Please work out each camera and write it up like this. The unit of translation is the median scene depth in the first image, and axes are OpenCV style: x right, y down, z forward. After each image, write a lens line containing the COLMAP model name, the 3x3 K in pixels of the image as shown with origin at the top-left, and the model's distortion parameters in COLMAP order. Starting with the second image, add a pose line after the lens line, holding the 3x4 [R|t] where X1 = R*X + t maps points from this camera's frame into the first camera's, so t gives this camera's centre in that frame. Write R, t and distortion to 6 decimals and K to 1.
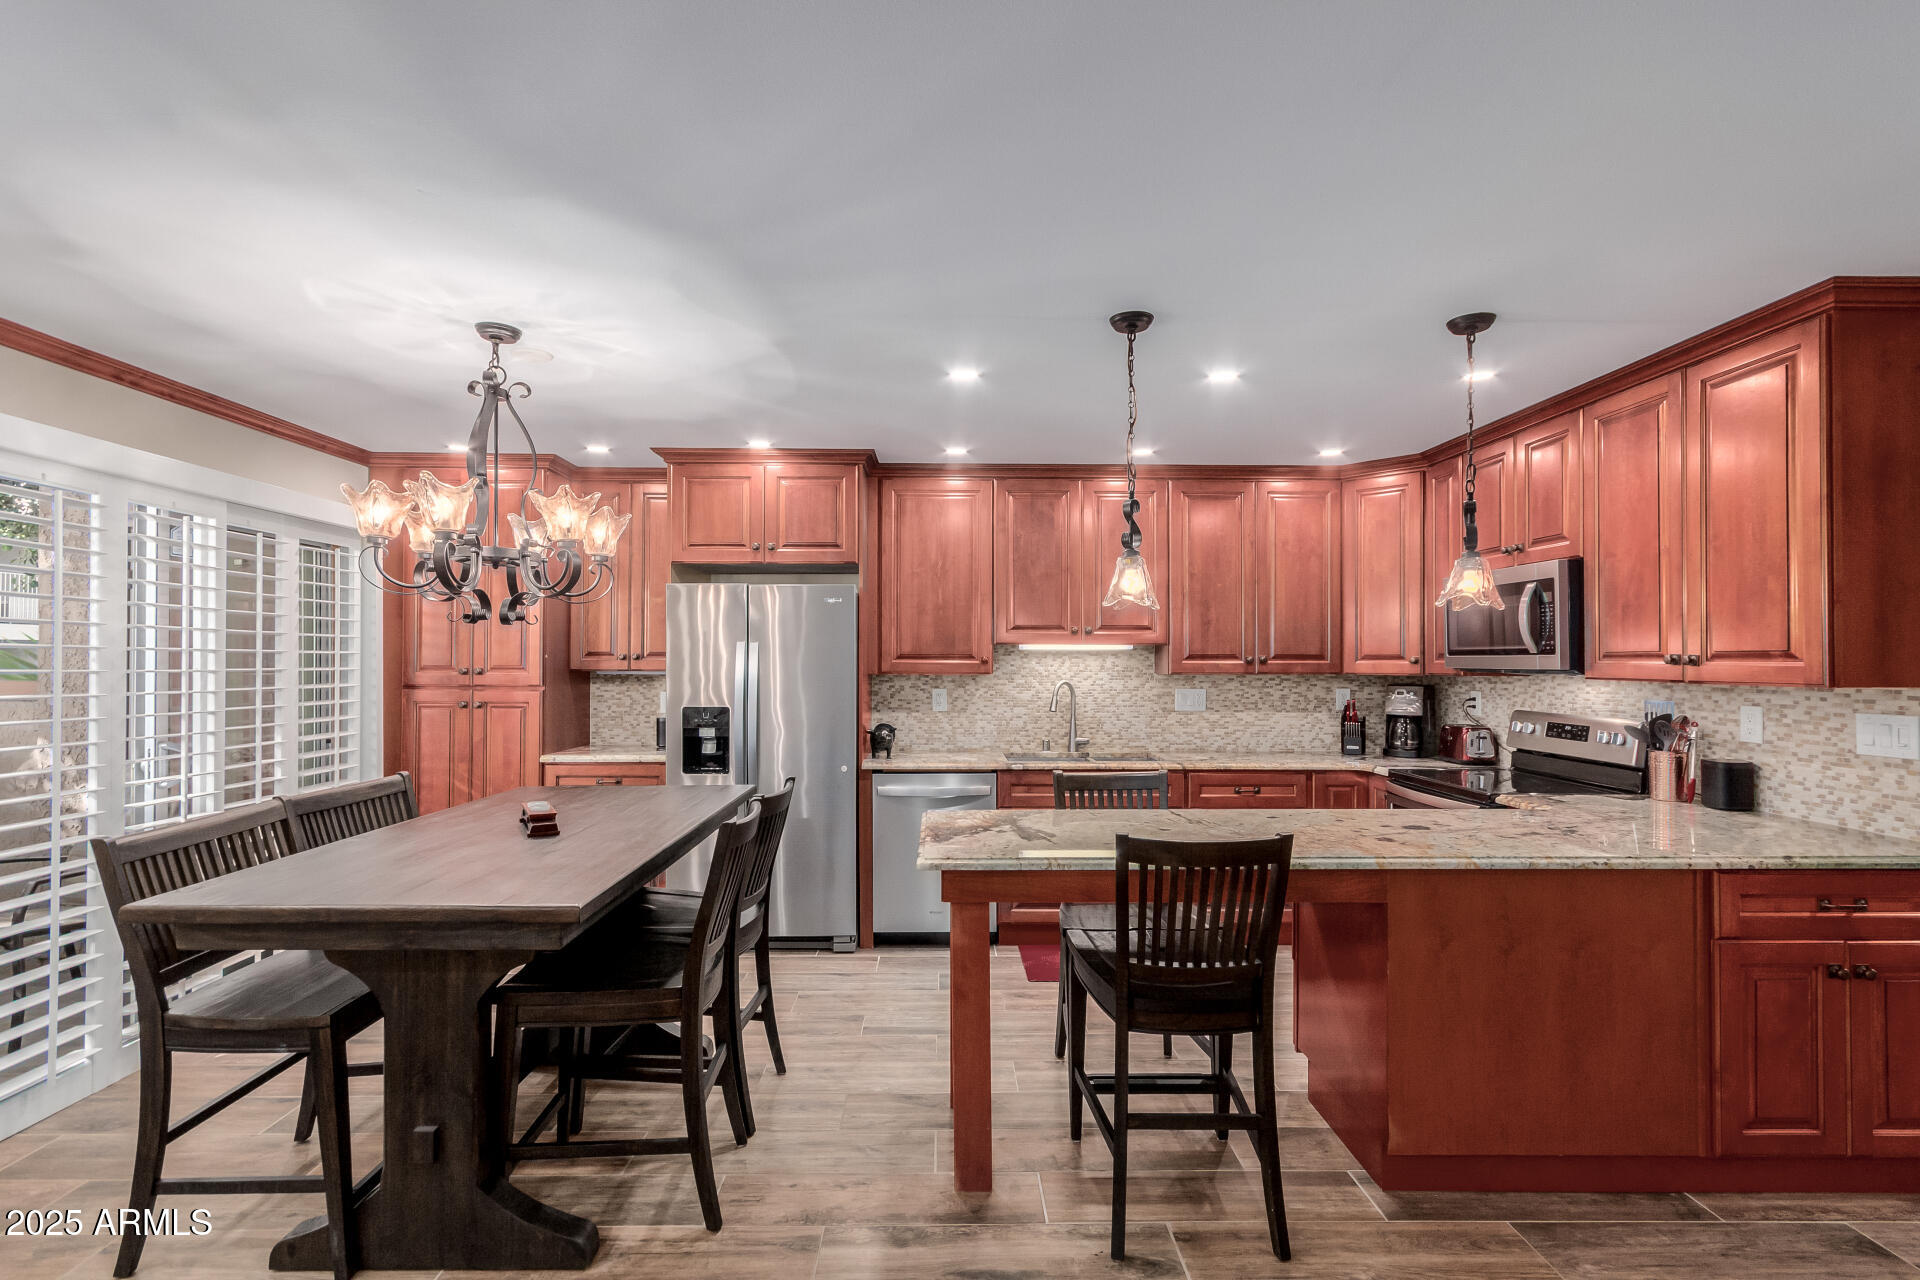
lens RADIAL K [[893.9, 0, 952.4], [0, 893.9, 657.3], [0, 0, 1]] dist [0.003949, 0.000351]
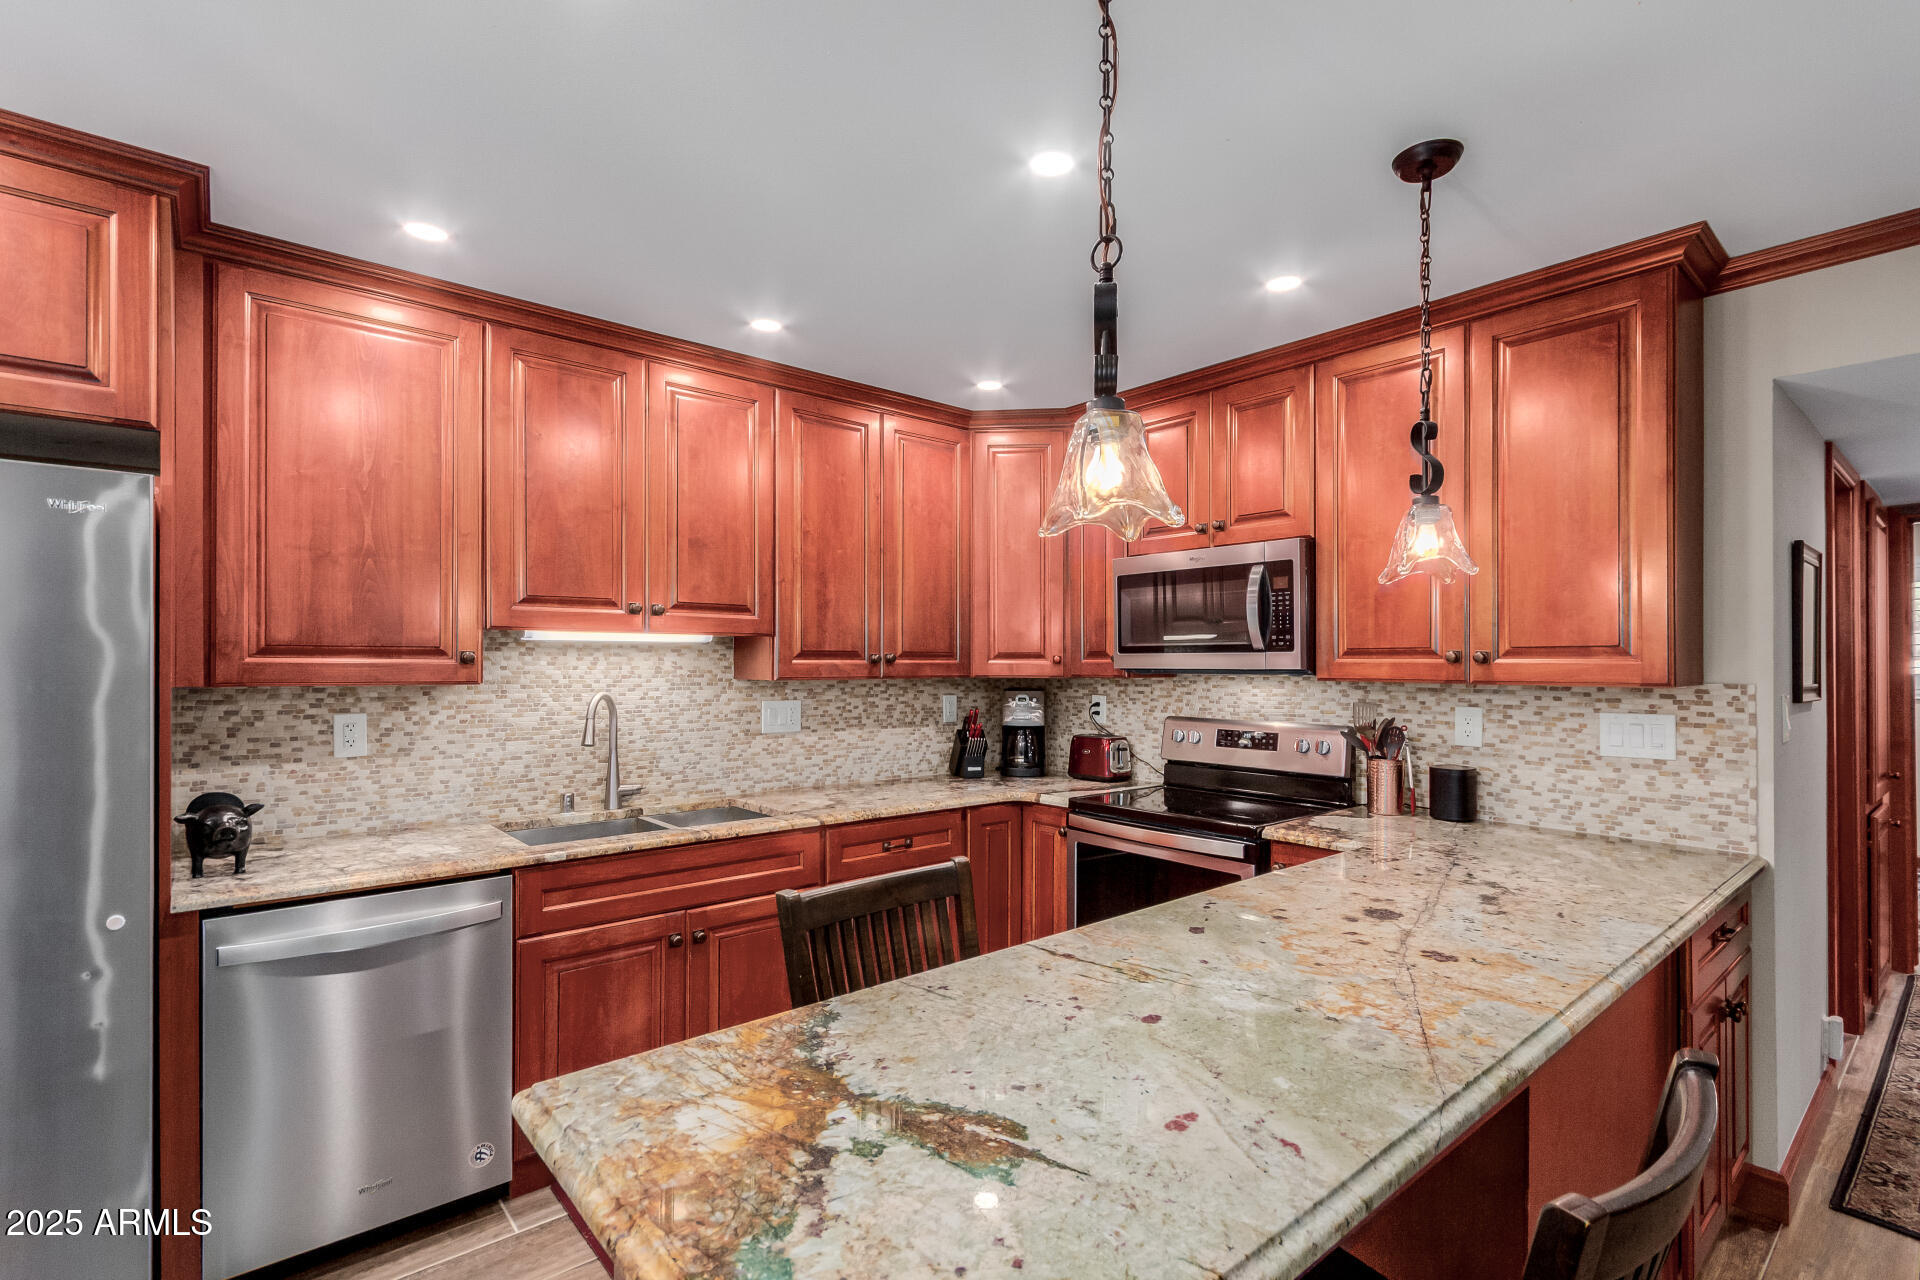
lens RADIAL K [[893.9, 0, 954.2], [0, 893.9, 659.8], [0, 0, 1]] dist [0.003949, 0.000351]
pose [[0.774285, 0.002556, 0.632831, -0.082972], [-0.001561, 0.999997, -0.002129, 0.005474], [-0.632835, 0.000661, 0.774287, 0.438161]]
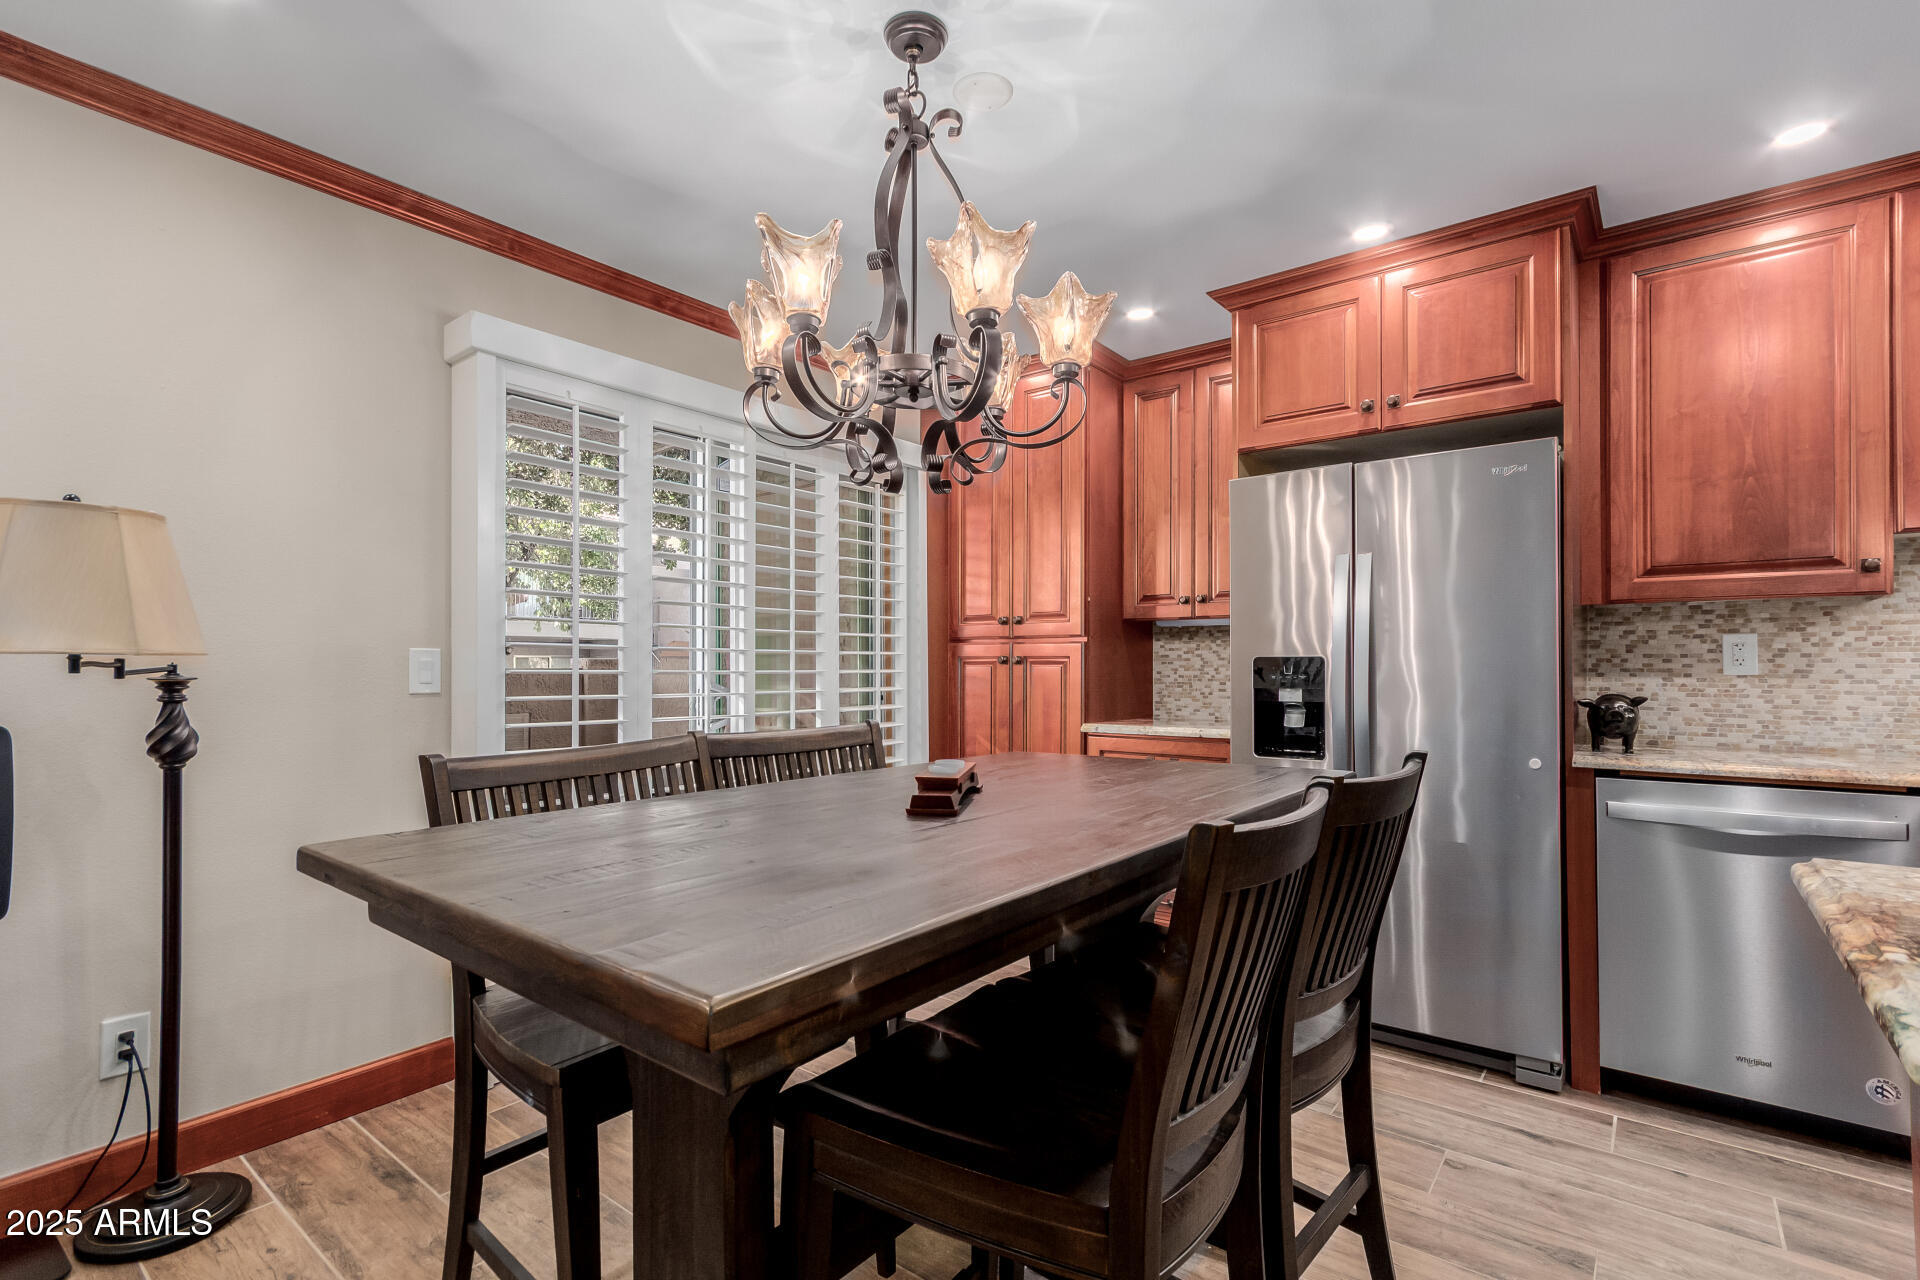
lens RADIAL K [[893.9, 0, 957.9], [0, 893.9, 659.3], [0, 0, 1]] dist [0.003949, 0.000351]
pose [[0.778342, -0.006509, -0.627807, -0.048688], [0.004499, 0.999978, -0.004790, 0.059022], [0.627825, 0.000904, 0.778354, 0.326236]]
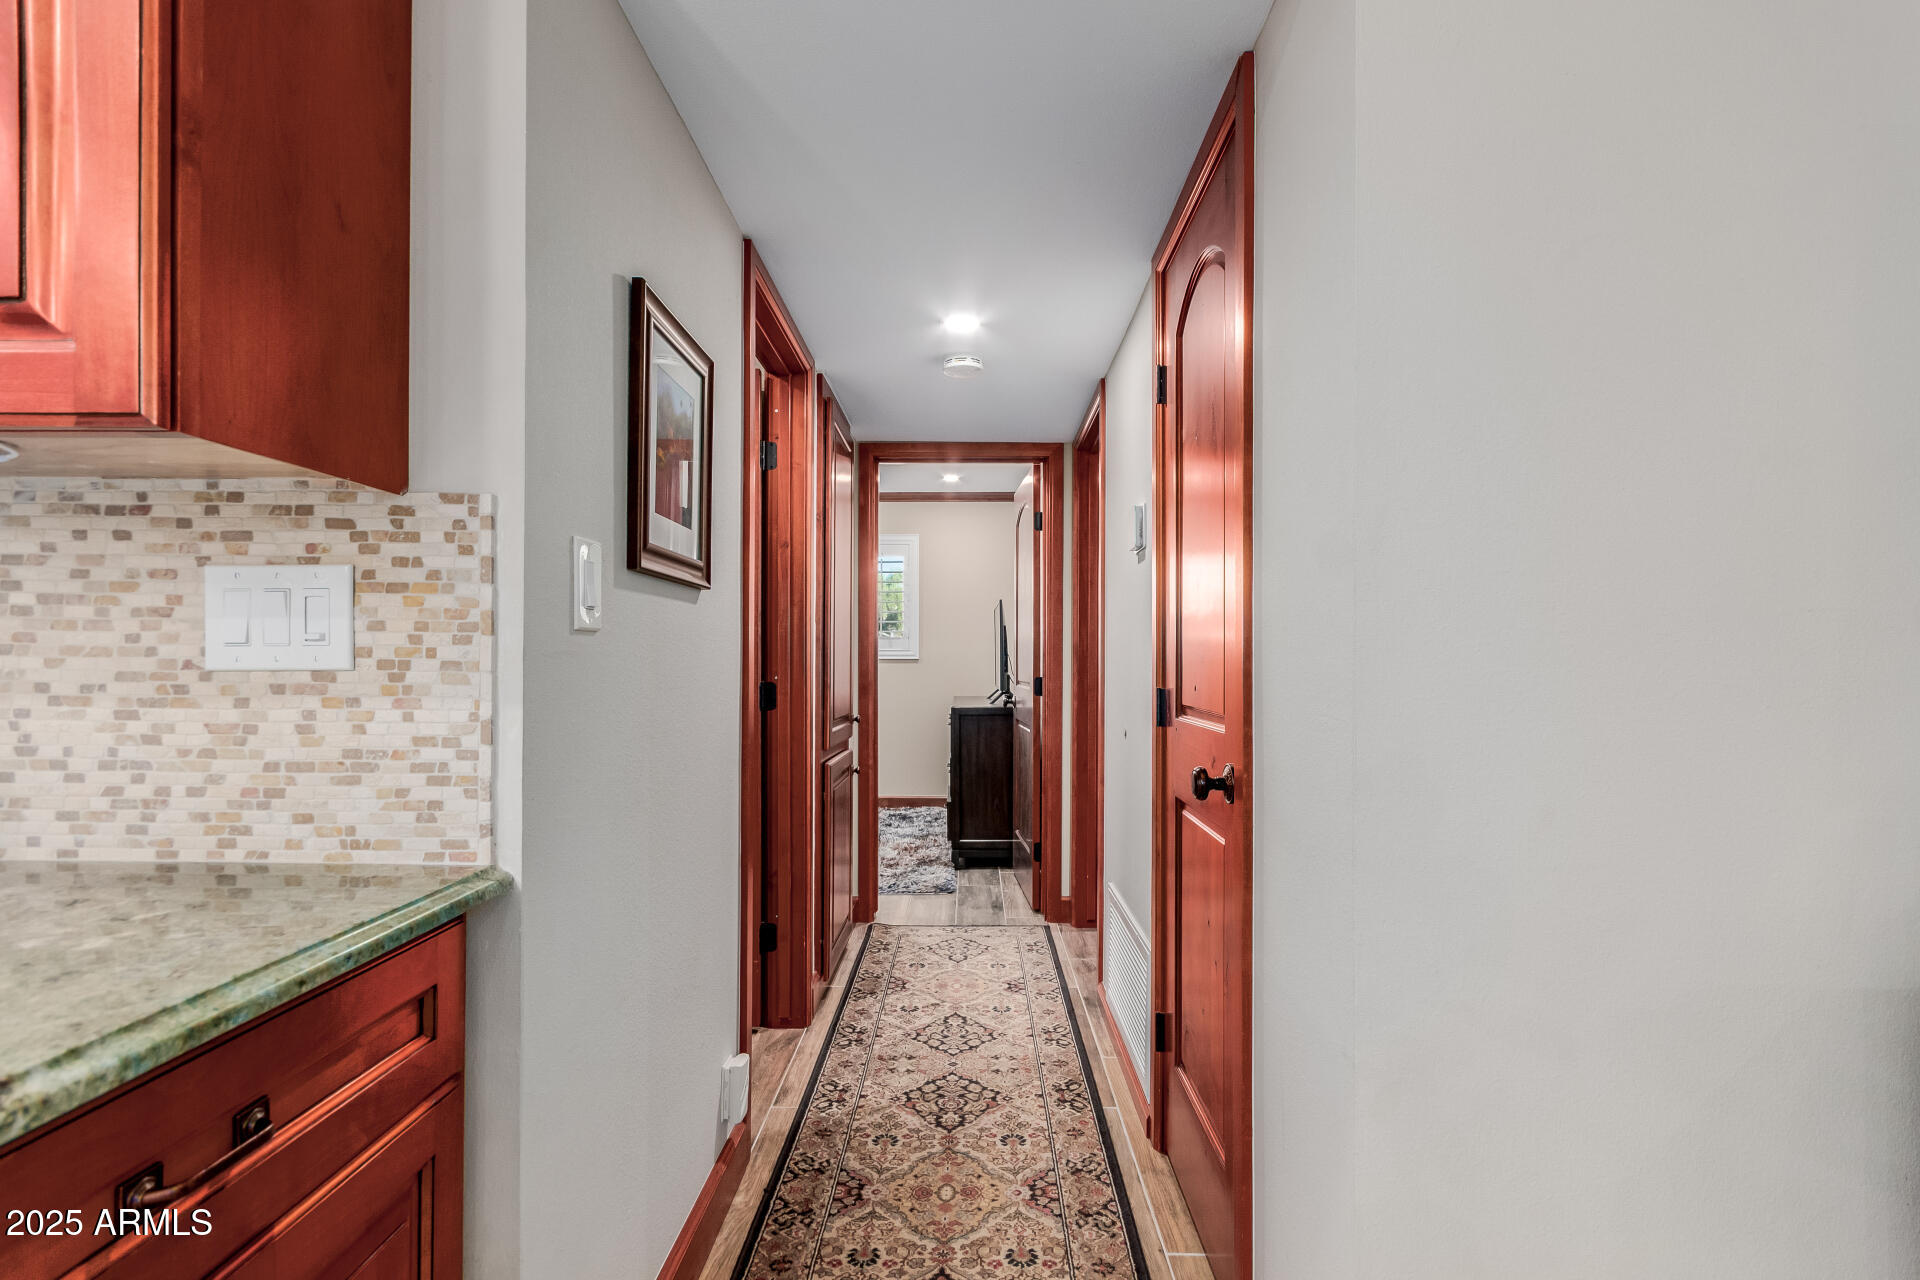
lens RADIAL K [[893.9, 0, 967.4], [0, 893.9, 648.1], [0, 0, 1]] dist [0.003949, 0.000351]
pose [[0.023739, 0.011794, 0.999649, 0.392145], [-0.004877, 0.999920, -0.011682, 0.063709], [-0.999706, -0.004598, 0.023794, 0.413948]]
